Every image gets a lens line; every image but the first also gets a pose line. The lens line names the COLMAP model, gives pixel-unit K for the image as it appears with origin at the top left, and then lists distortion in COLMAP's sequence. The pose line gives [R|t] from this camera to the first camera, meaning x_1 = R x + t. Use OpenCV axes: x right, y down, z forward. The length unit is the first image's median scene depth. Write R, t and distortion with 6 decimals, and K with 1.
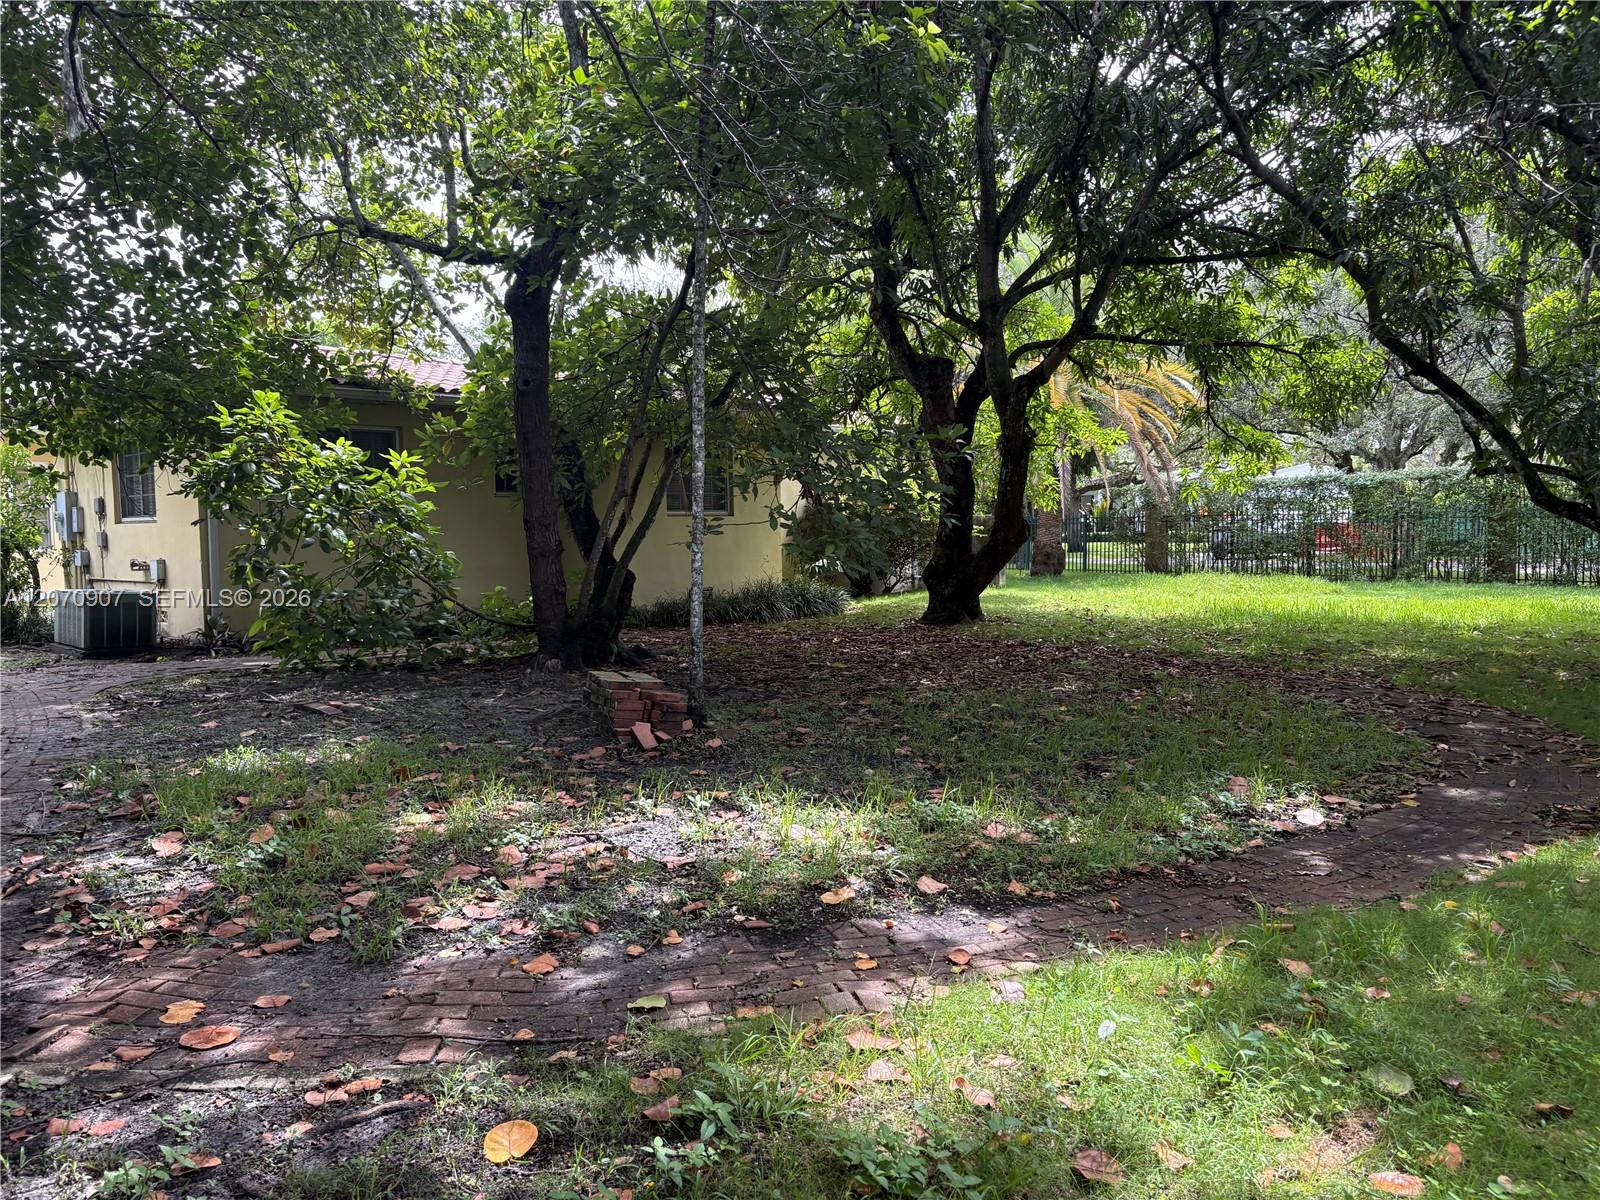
lens RADIAL K [[1237.6, 0, 800.0], [0, 1237.6, 600.0], [0, 0, 1]] dist [0.025404, -0.008704]
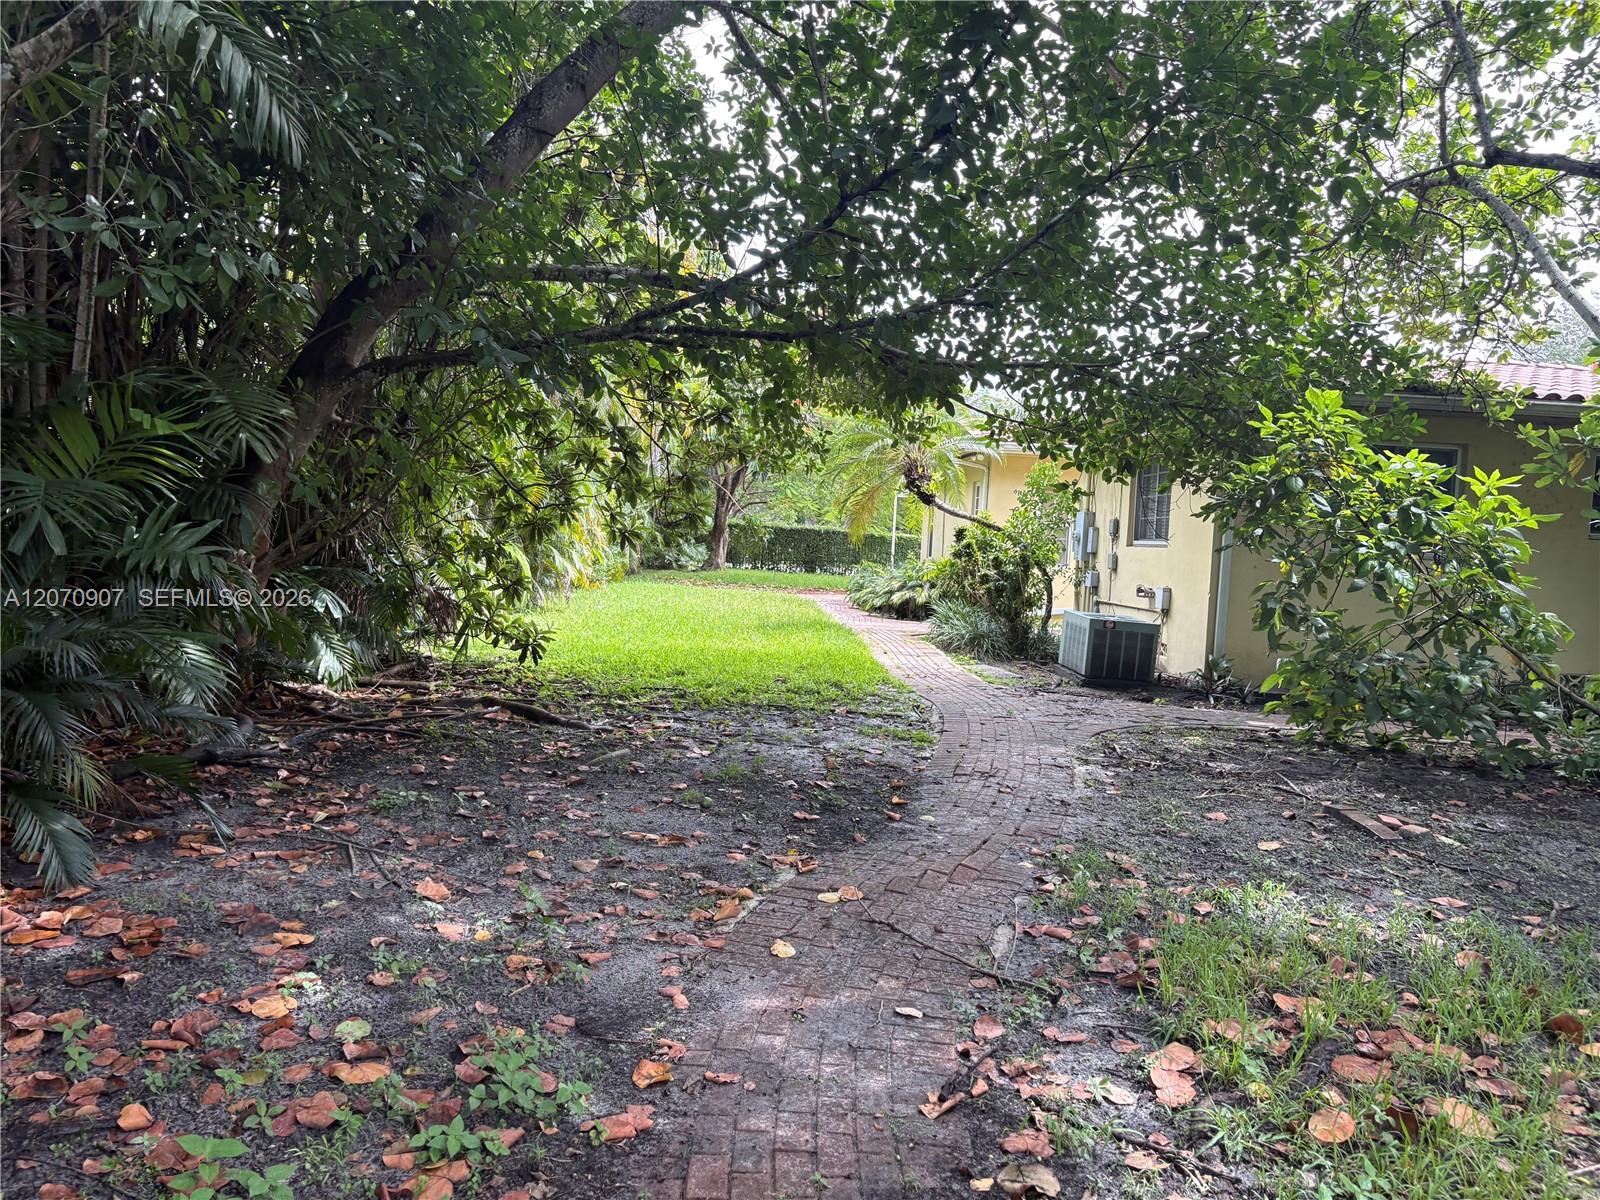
lens RADIAL K [[1211.8, 0, 800.0], [0, 1211.8, 600.0], [0, 0, 1]] dist [-0.047534, -0.001923]
pose [[0.723950, 0.089855, -0.683976, -0.115695], [-0.107483, 0.994064, 0.016827, -0.010834], [0.681428, 0.061334, 0.729311, 0.193373]]
